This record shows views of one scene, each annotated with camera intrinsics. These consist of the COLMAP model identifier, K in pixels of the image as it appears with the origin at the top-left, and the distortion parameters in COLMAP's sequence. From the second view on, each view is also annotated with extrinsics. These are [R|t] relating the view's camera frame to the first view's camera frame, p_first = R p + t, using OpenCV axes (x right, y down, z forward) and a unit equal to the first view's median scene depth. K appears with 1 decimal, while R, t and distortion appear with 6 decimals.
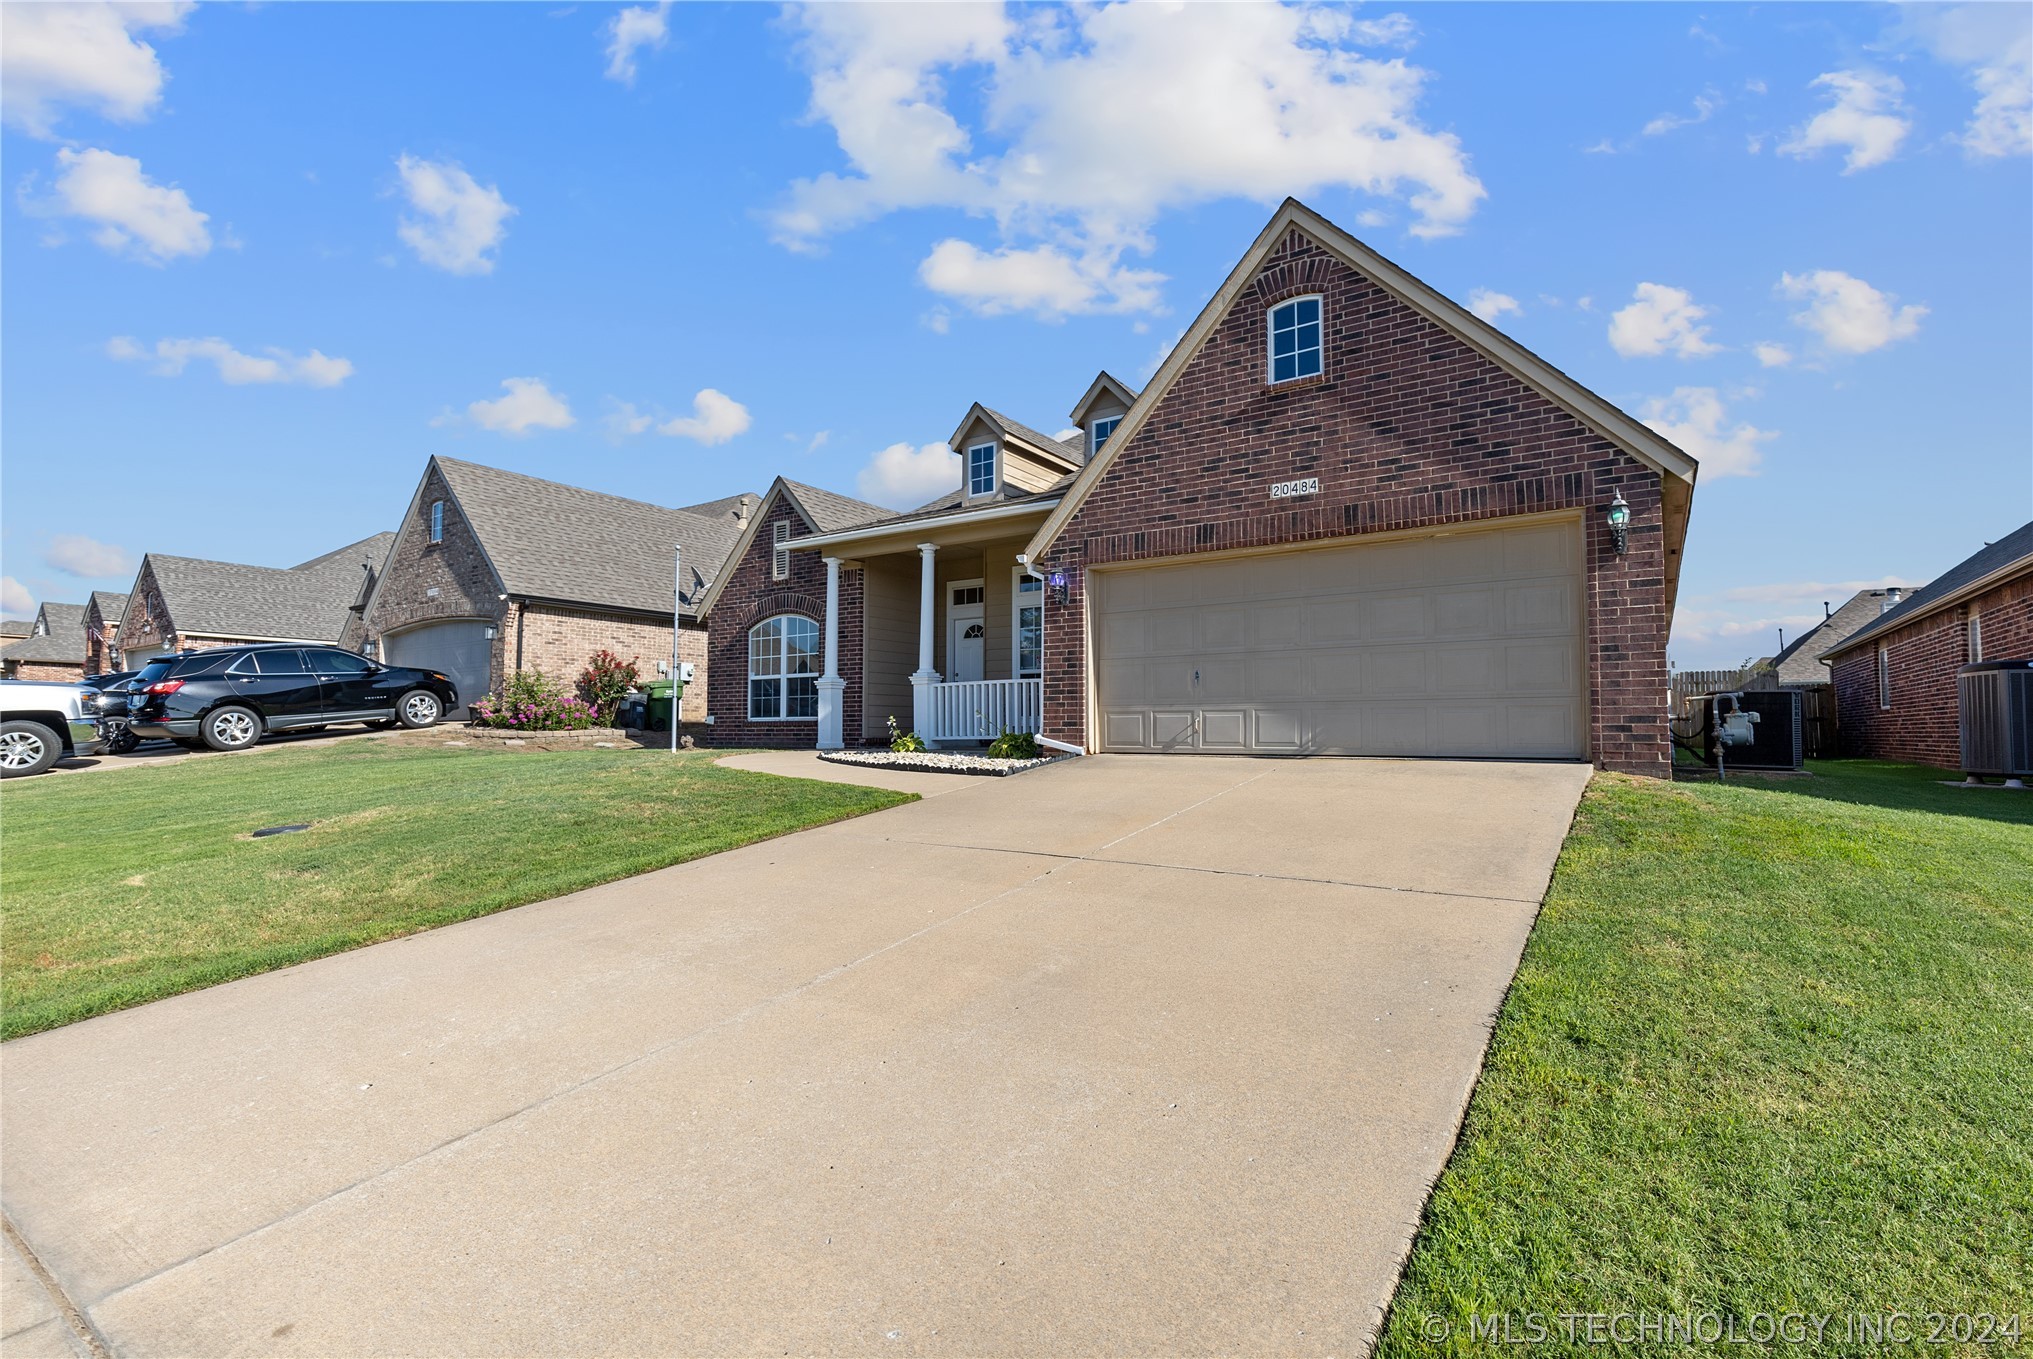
lens RADIAL K [[917.2, 0, 1019.3], [0, 917.2, 668.5], [0, 0, 1]] dist [0.002182, 0.000022]
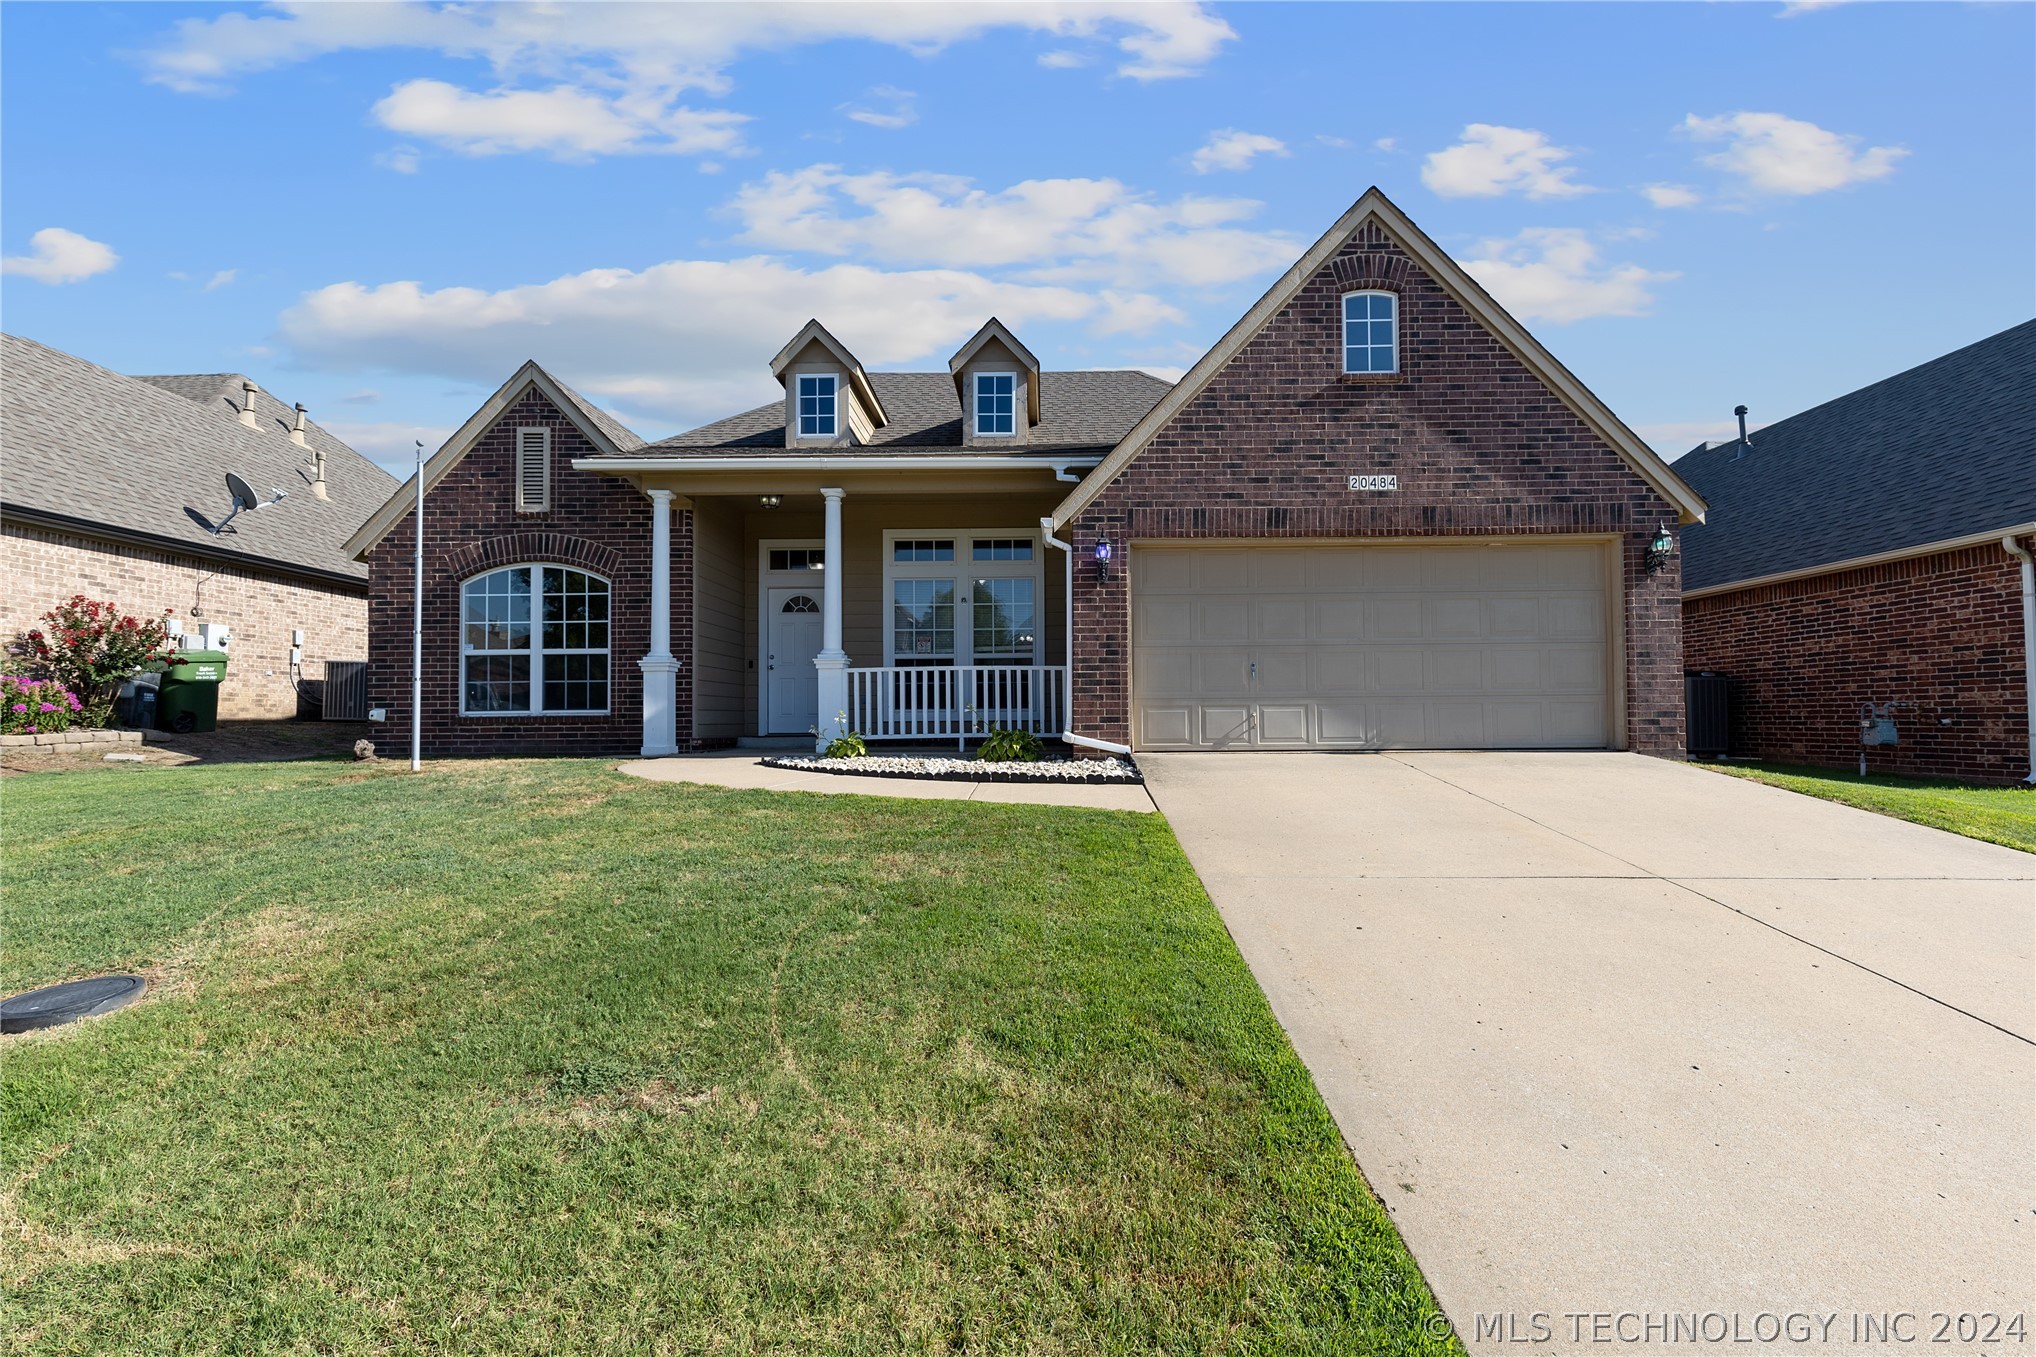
lens RADIAL K [[912.5, 0, 1036.6], [0, 912.5, 680.1], [0, 0, 1]] dist [0.005412, 0.000122]
pose [[0.835869, 0.016443, 0.548683, -0.530662], [-0.029779, 0.999438, 0.015414, 0.013084], [-0.548121, -0.029223, 0.835888, 0.353559]]
